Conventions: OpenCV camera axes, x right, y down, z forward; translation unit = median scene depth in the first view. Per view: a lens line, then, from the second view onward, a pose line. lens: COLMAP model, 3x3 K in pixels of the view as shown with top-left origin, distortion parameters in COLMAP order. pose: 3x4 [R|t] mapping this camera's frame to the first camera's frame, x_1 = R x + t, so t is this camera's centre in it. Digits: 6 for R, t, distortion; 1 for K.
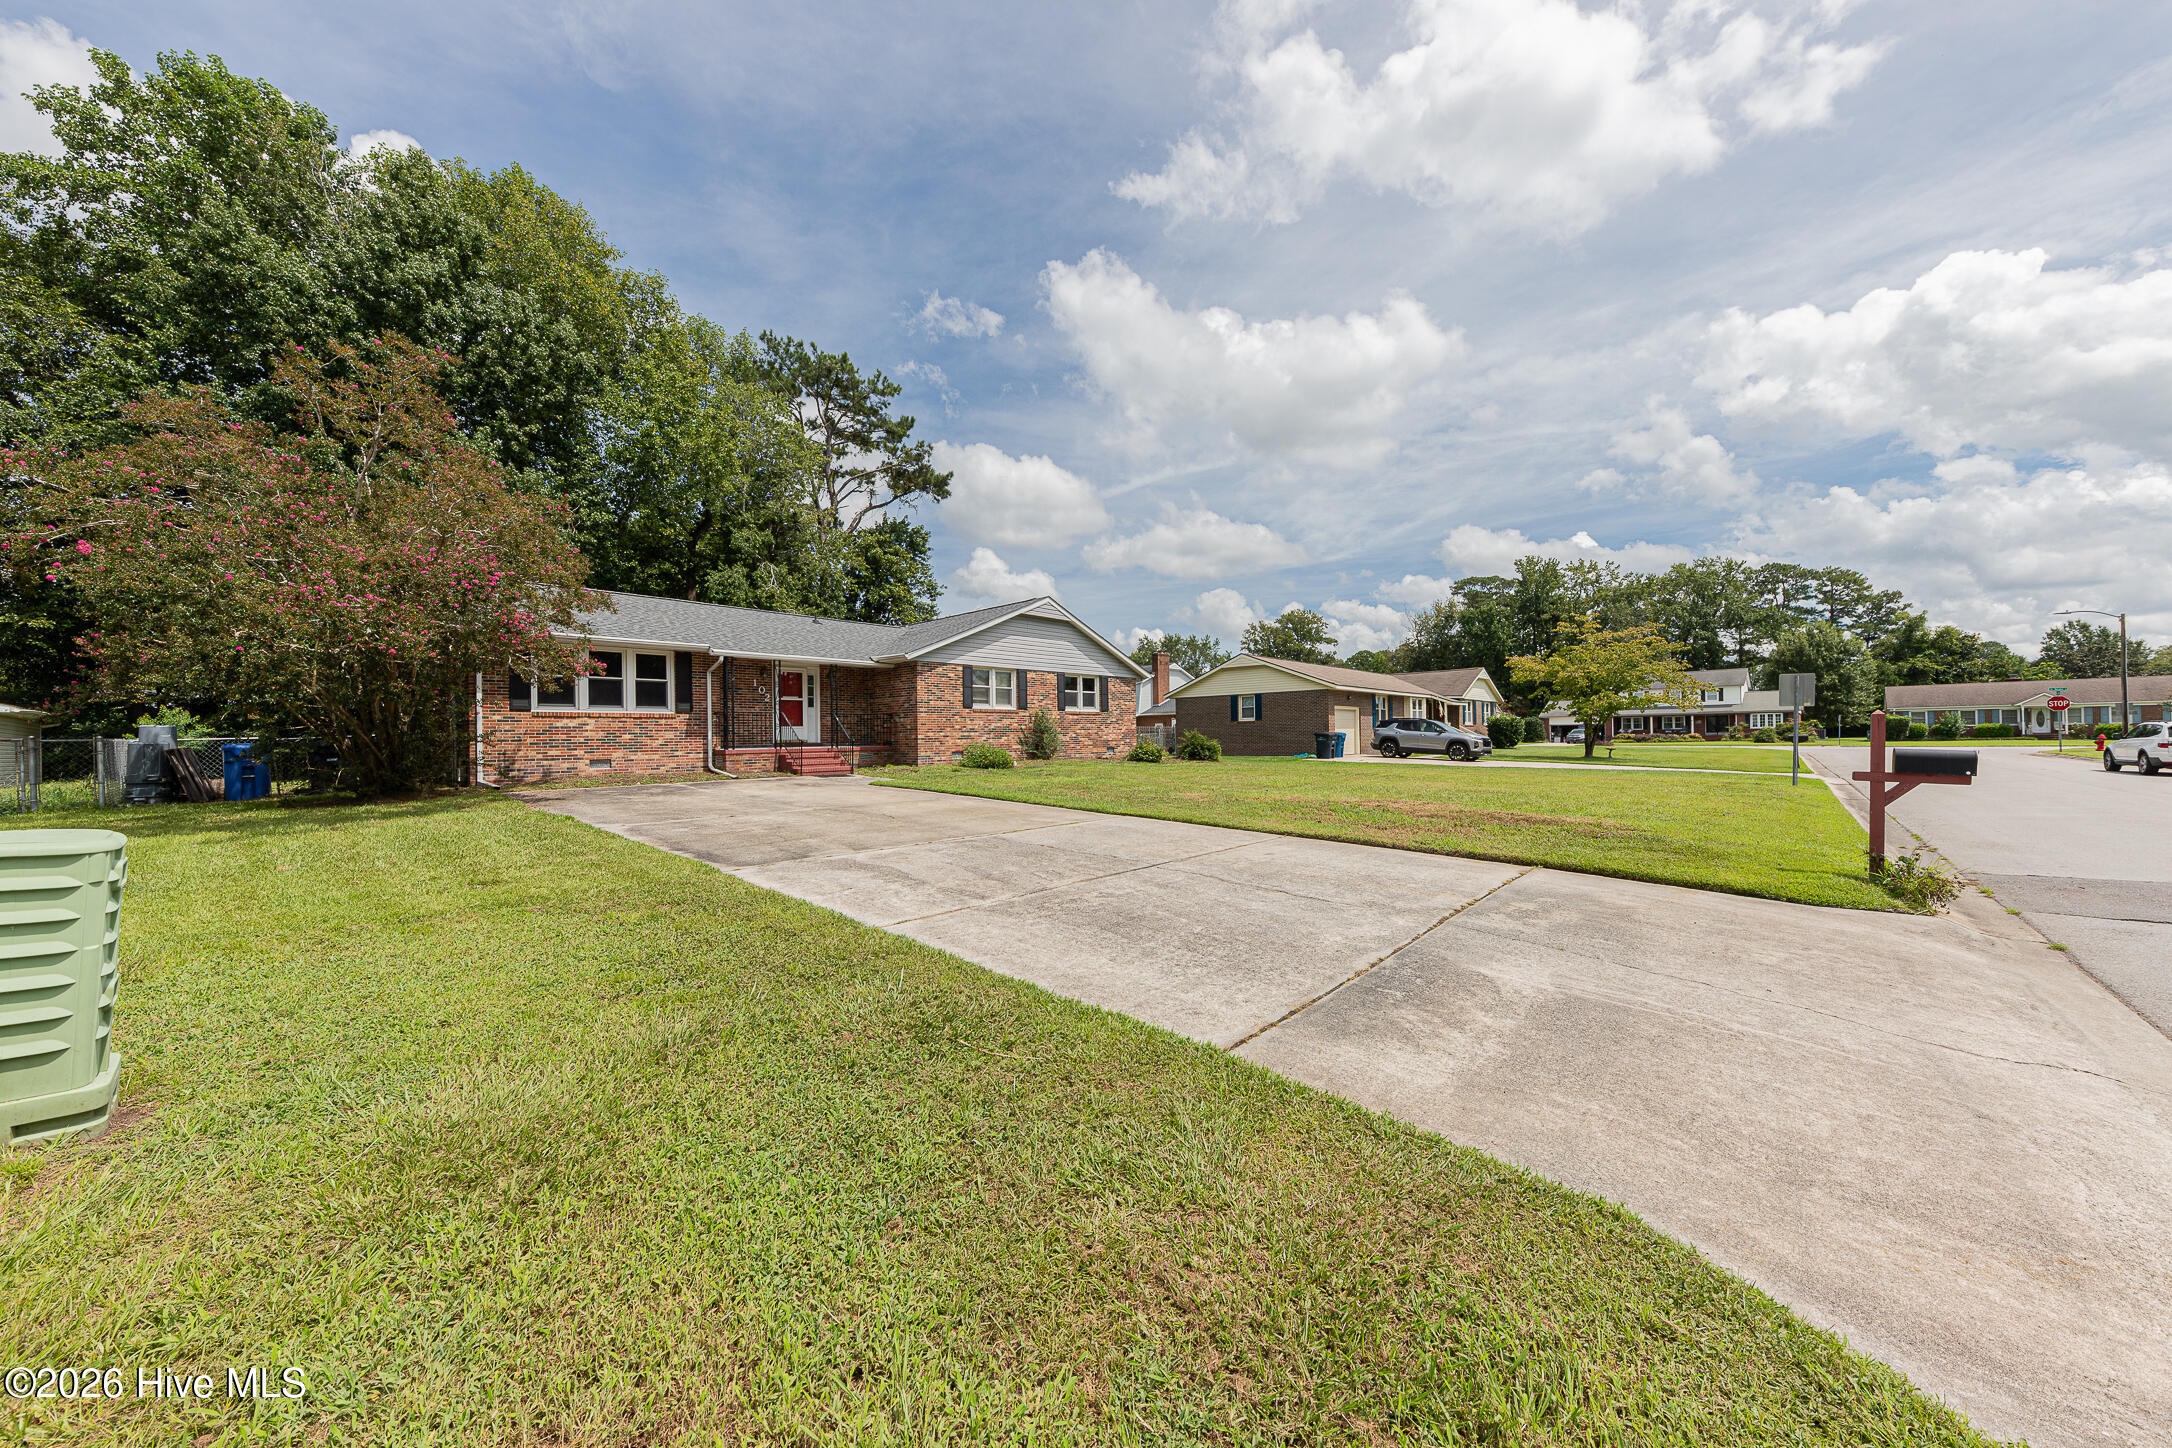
lens RADIAL K [[757.1, 0, 1089.0], [0, 757.1, 709.0], [0, 0, 1]] dist [0.000892, -0.000048]
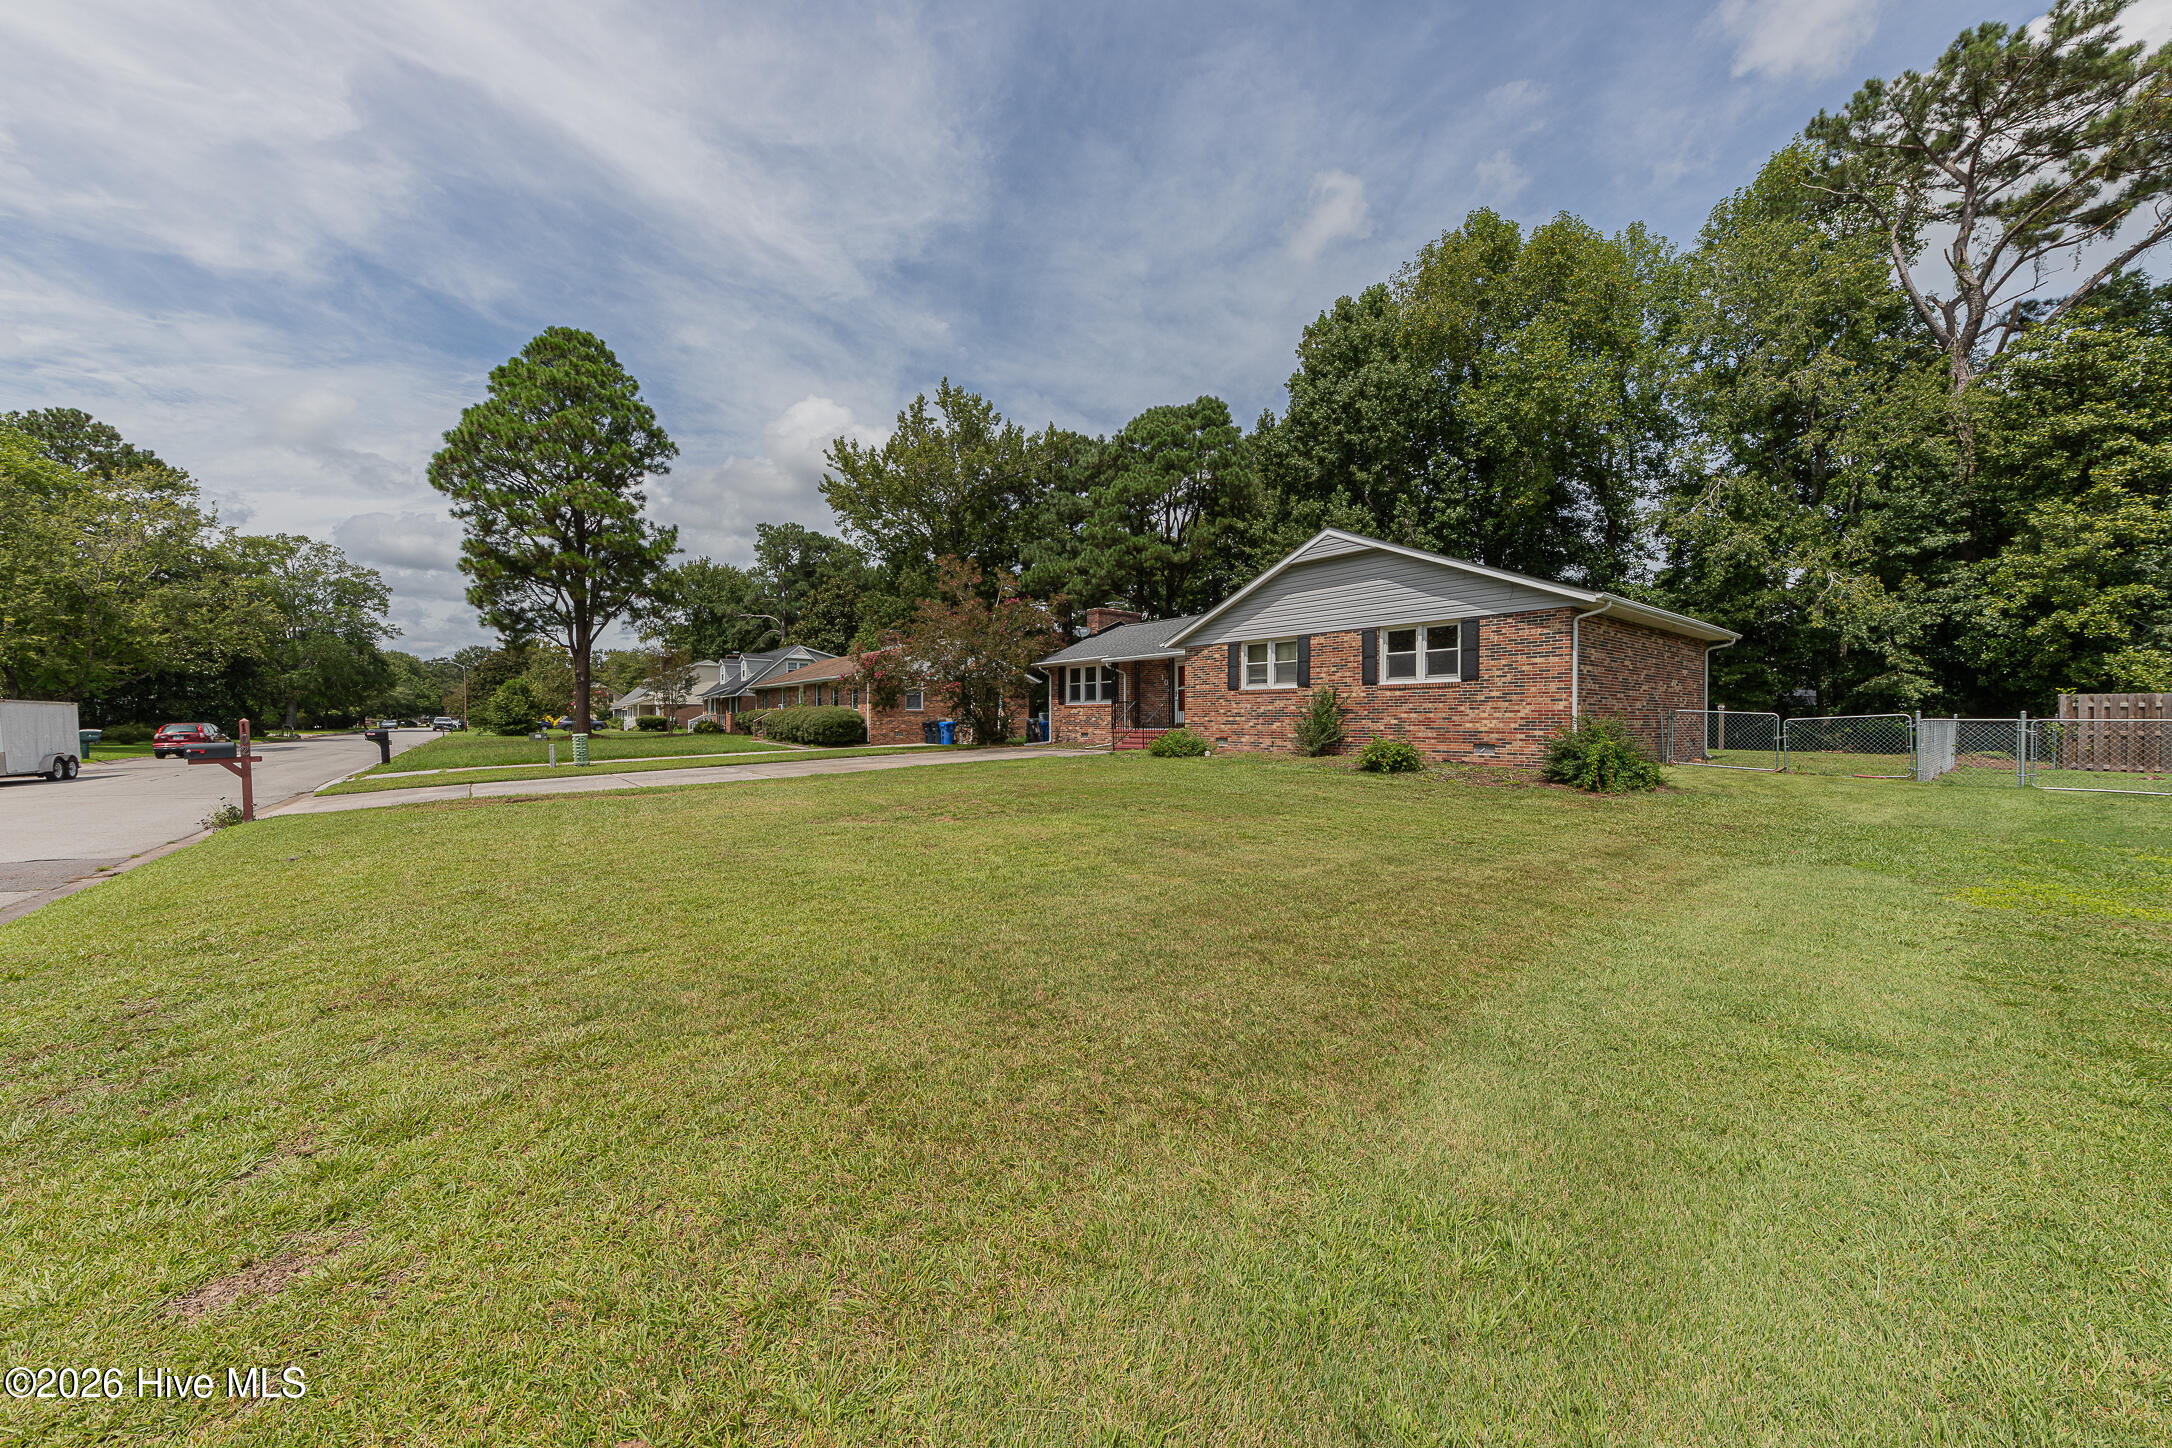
lens RADIAL K [[757.1, 0, 1089.0], [0, 757.1, 709.0], [0, 0, 1]] dist [0.000892, -0.000048]
pose [[-0.150674, -0.001907, -0.988582, 0.732401], [0.040096, 0.999163, -0.008039, 0.020909], [0.987770, -0.040849, -0.150472, 0.937080]]
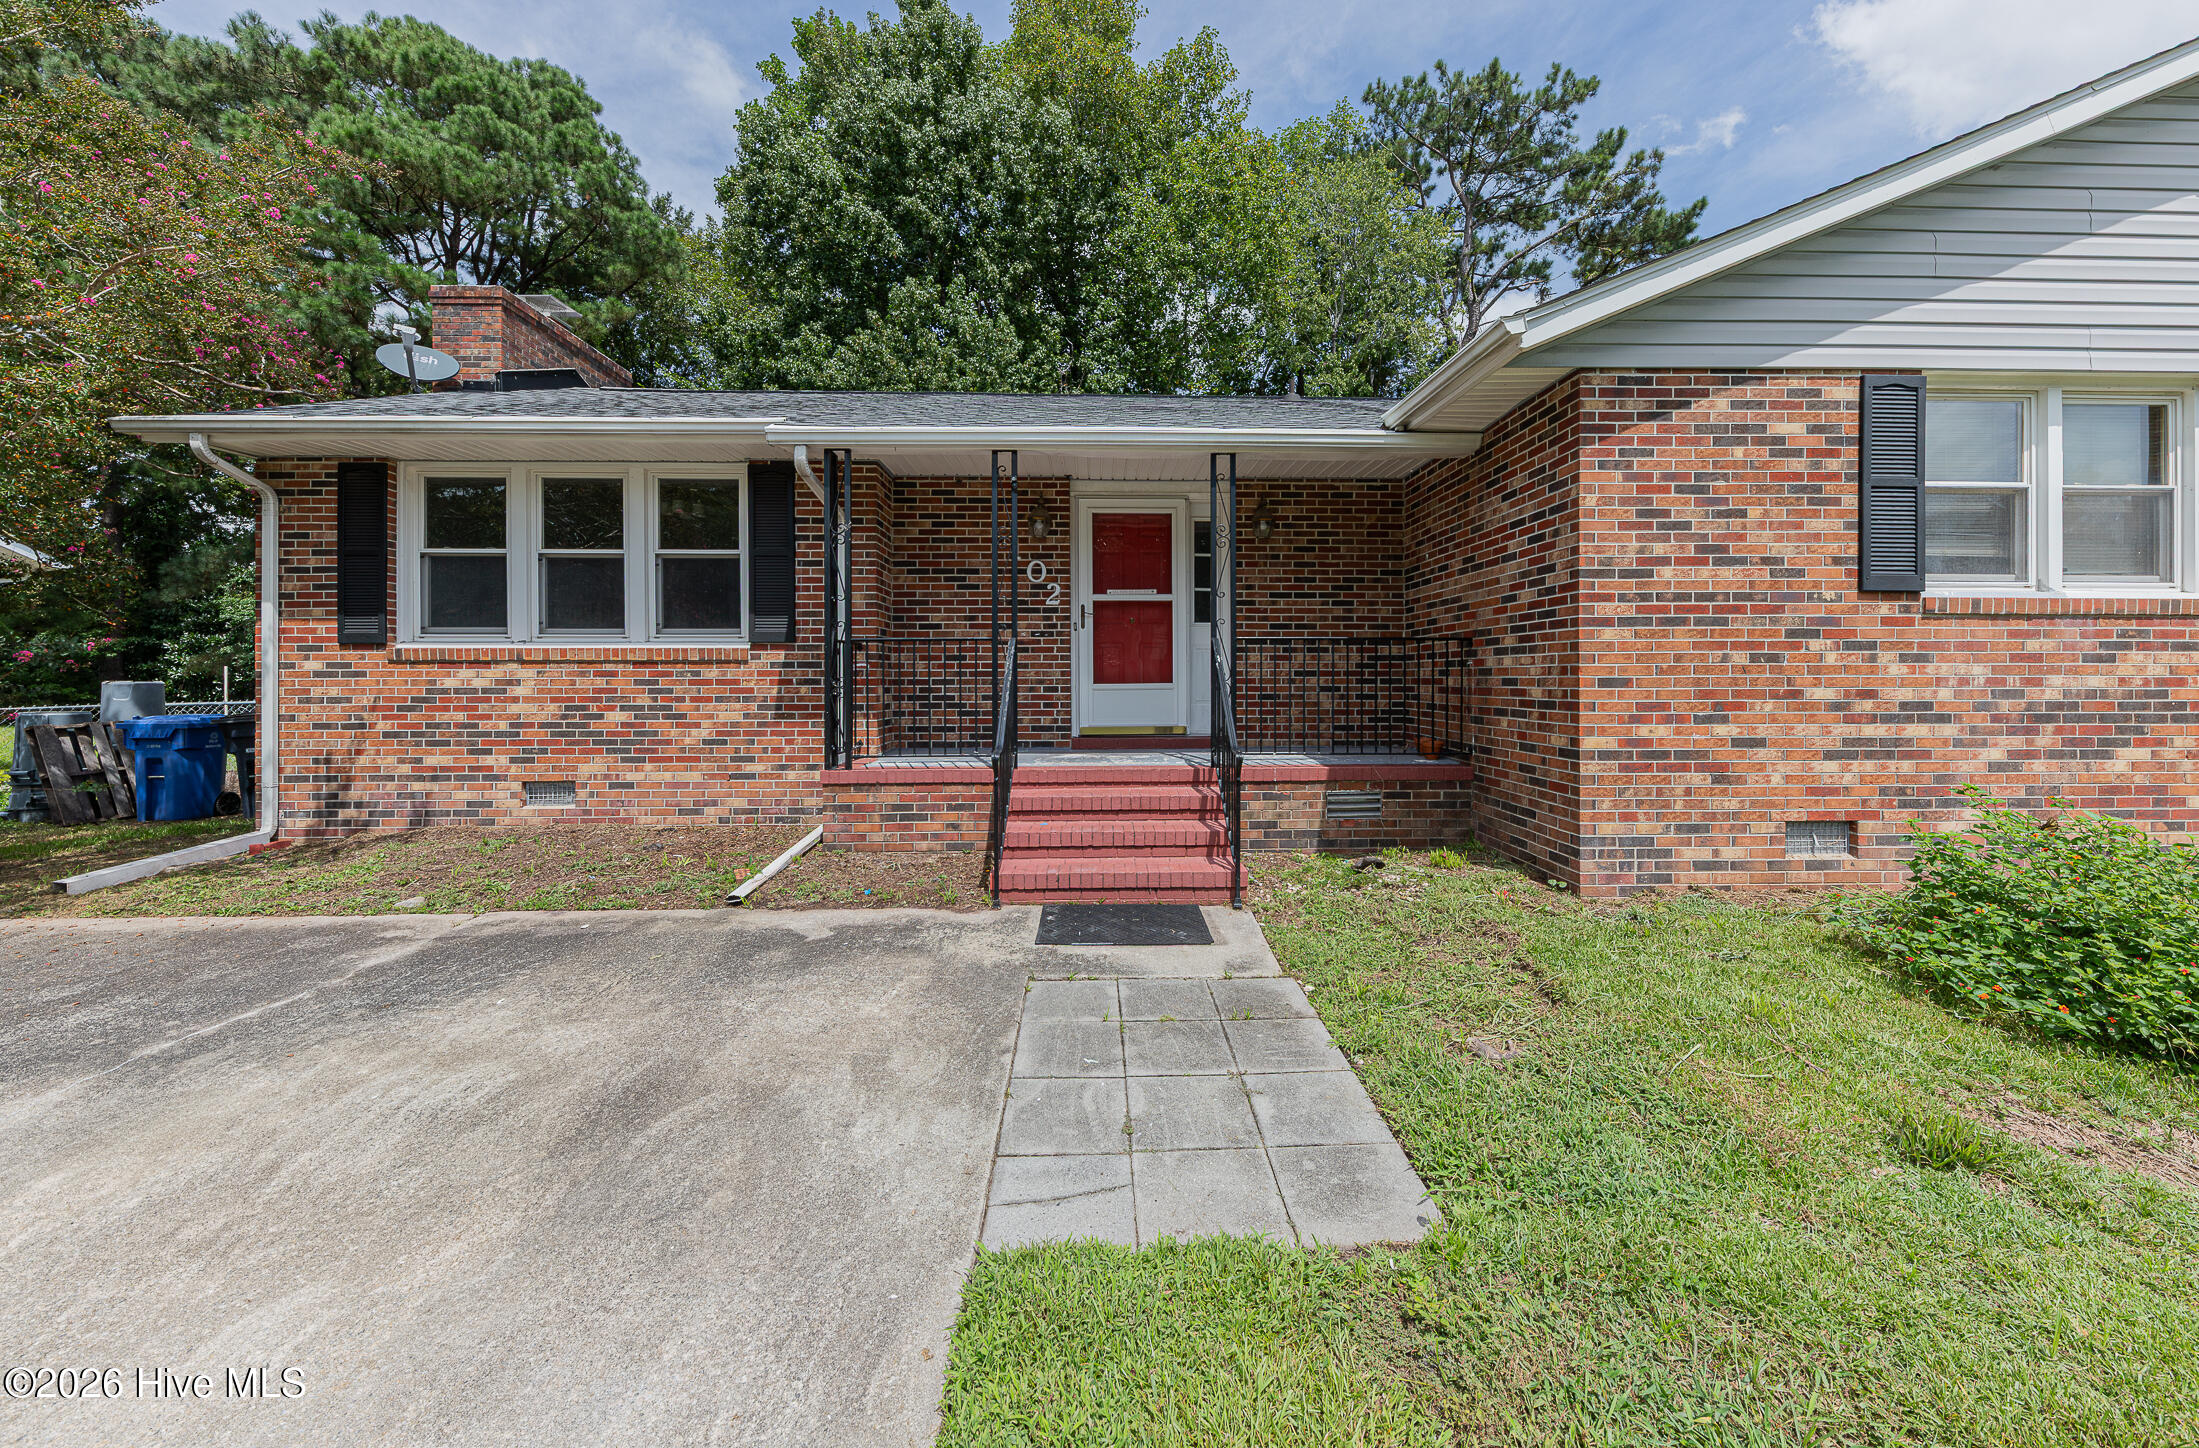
lens RADIAL K [[768.5, 0, 1115.4], [0, 768.5, 692.5], [0, 0, 1]] dist [0.014001, -0.004935]
pose [[0.691580, 0.025811, -0.721839, -0.148944], [0.020608, 0.998249, 0.055439, 0.007779], [0.722006, -0.053216, 0.689837, 0.700523]]
